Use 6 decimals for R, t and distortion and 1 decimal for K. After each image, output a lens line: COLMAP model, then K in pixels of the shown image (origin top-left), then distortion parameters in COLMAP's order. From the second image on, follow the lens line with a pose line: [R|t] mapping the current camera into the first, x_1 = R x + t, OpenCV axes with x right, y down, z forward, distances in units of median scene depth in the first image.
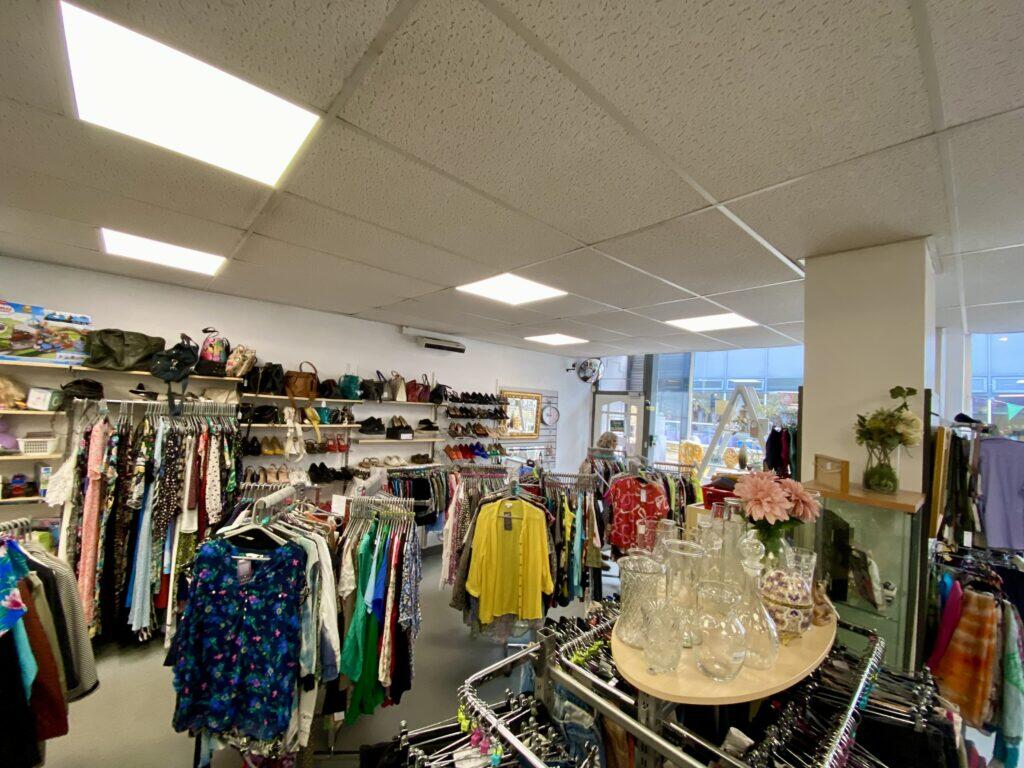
lens RADIAL K [[413.1, 0, 507.2], [0, 413.1, 384.1], [0, 0, 1]] dist [-0.002776, -0.010079]
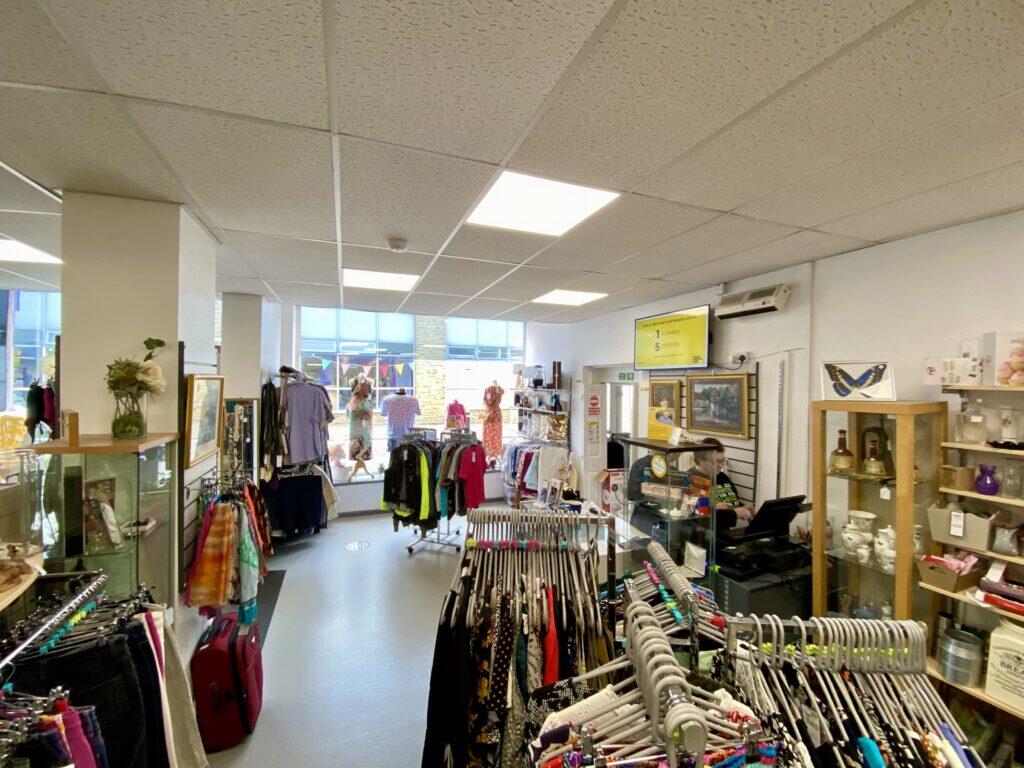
lens RADIAL K [[413.1, 0, 507.2], [0, 413.1, 384.1], [0, 0, 1]] dist [-0.002776, -0.010079]
pose [[0.325993, -0.059228, 0.943515, 0.255458], [-0.035051, 0.996592, 0.074670, 0.013590], [-0.944722, -0.057413, 0.322806, -0.254352]]
